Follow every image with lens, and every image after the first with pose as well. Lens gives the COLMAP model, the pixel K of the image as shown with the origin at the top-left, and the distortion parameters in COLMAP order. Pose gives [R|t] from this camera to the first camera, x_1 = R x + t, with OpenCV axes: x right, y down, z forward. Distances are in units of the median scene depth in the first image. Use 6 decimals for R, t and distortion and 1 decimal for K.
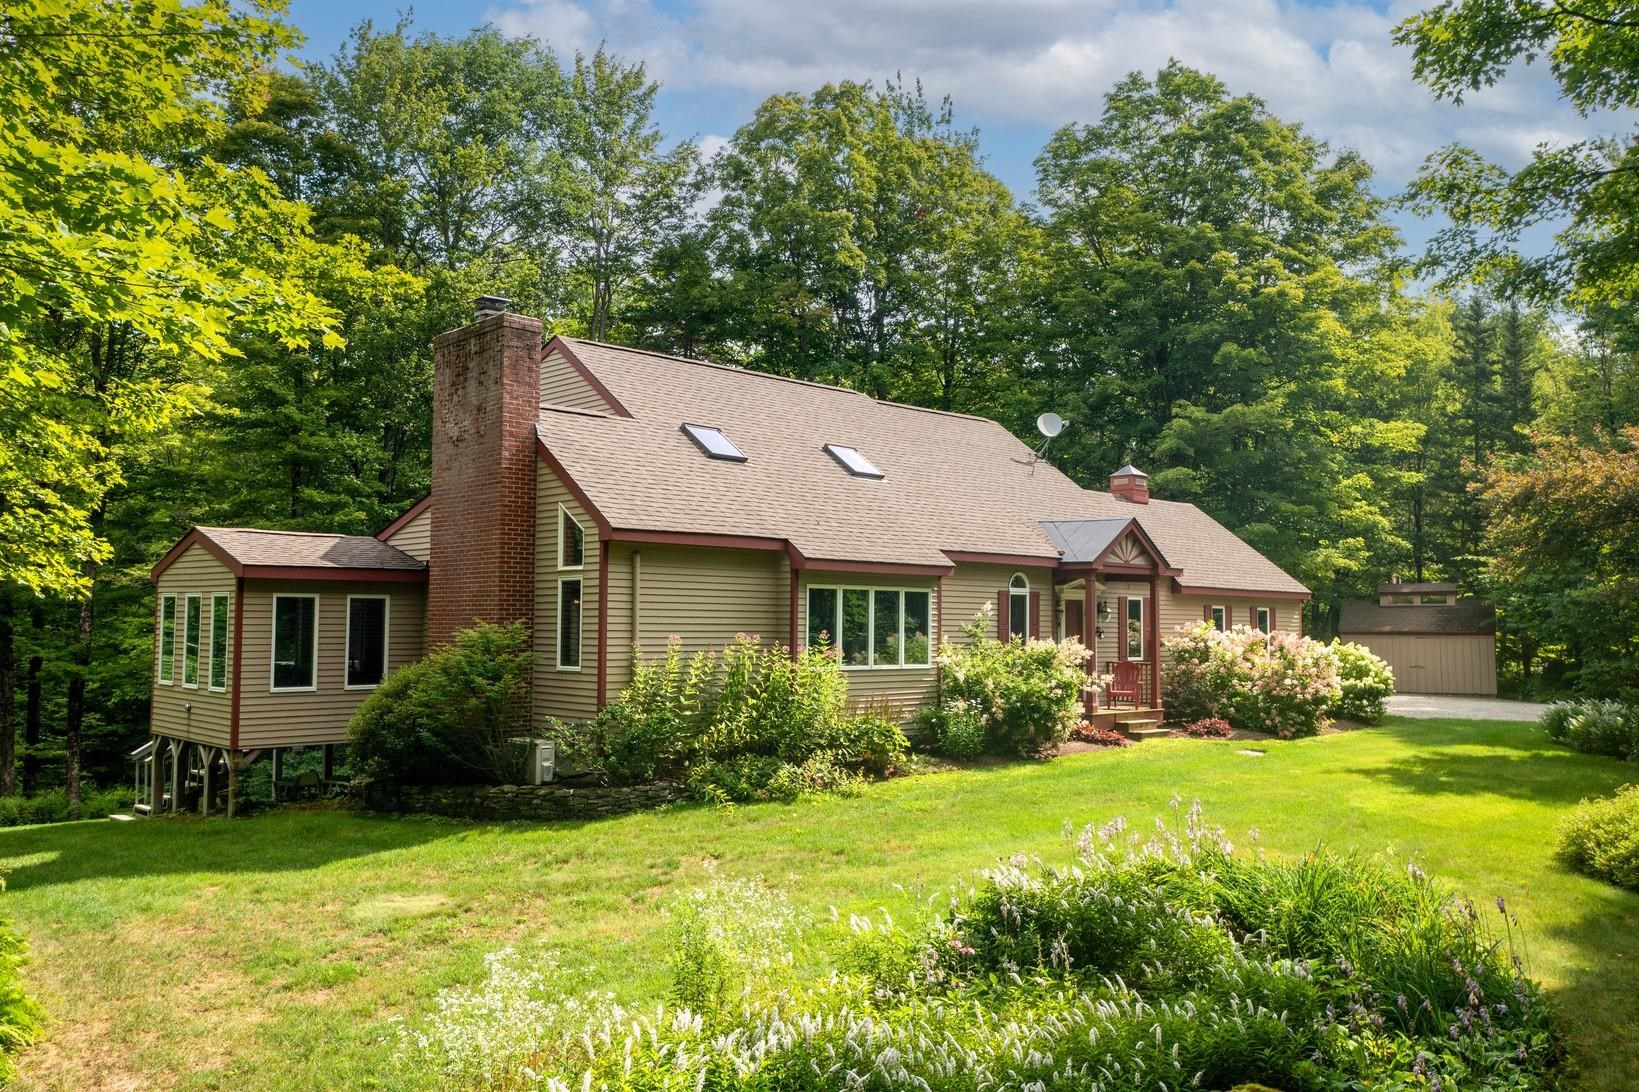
lens RADIAL K [[1304.7, 0, 819.4], [0, 1304.7, 537.5], [0, 0, 1]] dist [-0.000552, 0.000142]
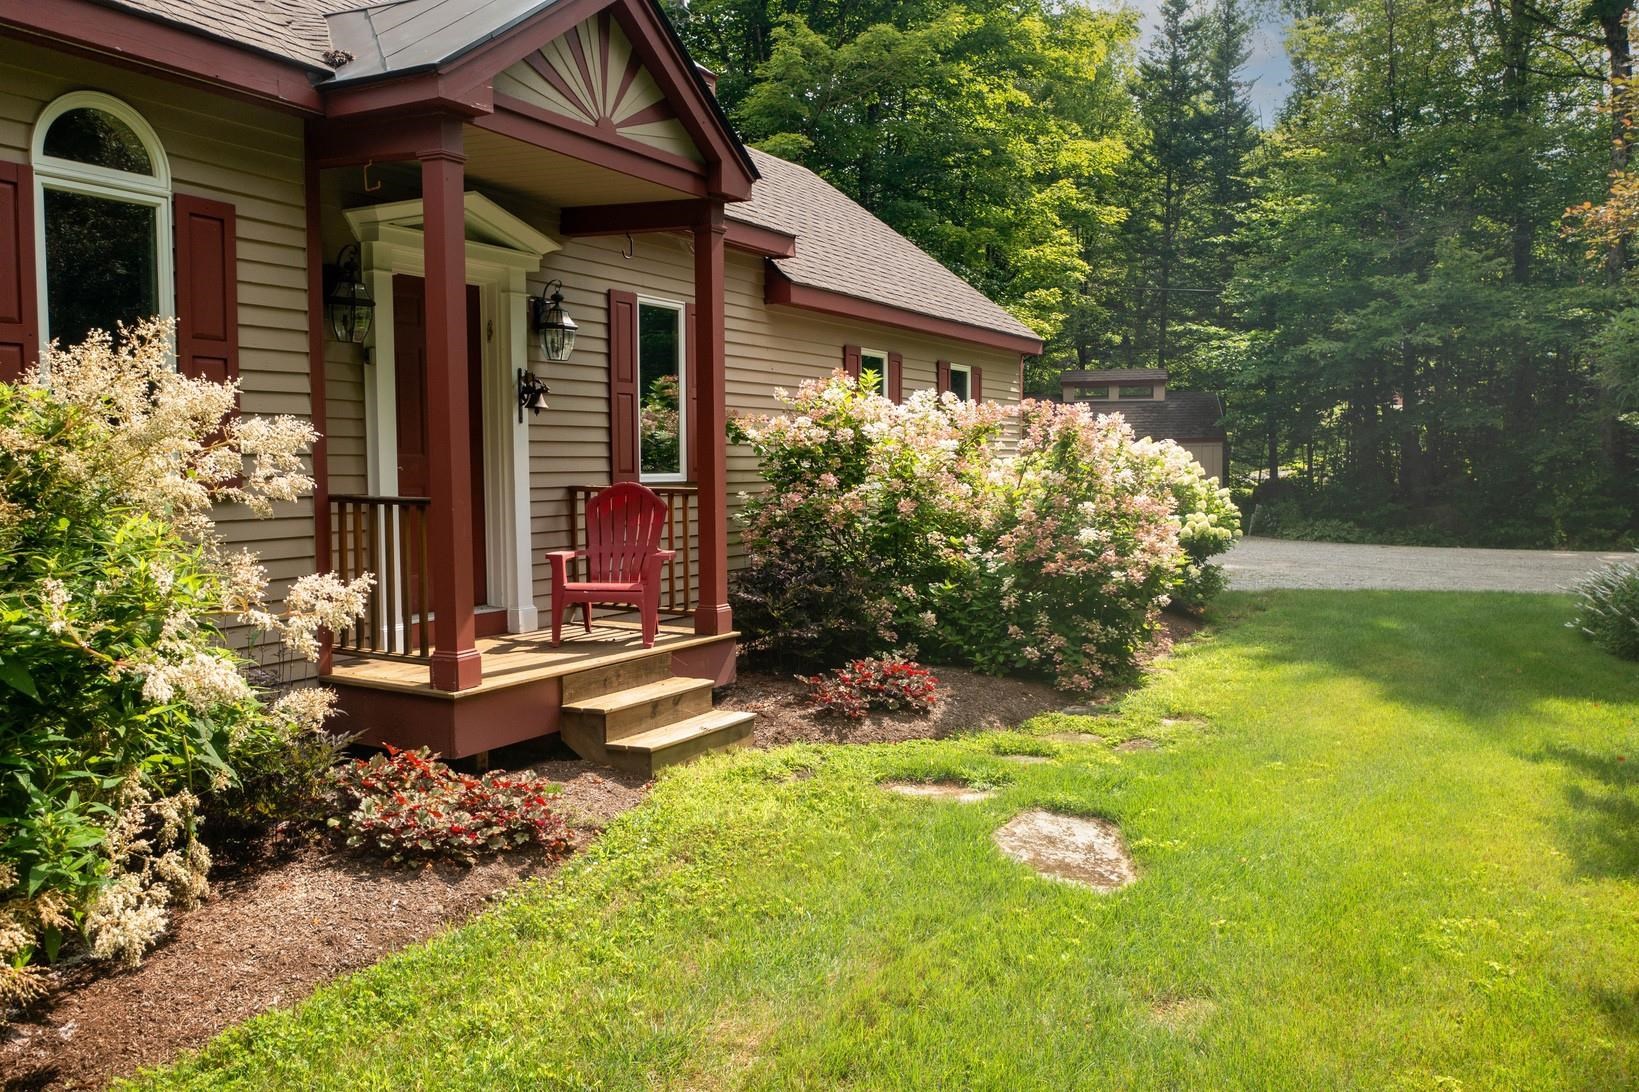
lens RADIAL K [[1304.7, 0, 818.9], [0, 1304.7, 543.1], [0, 0, 1]] dist [-0.000552, 0.000142]
pose [[0.955669, -0.031579, 0.292746, 0.183324], [-0.007491, 0.991303, 0.131389, 0.065476], [-0.294349, -0.127758, 0.947120, 0.669792]]
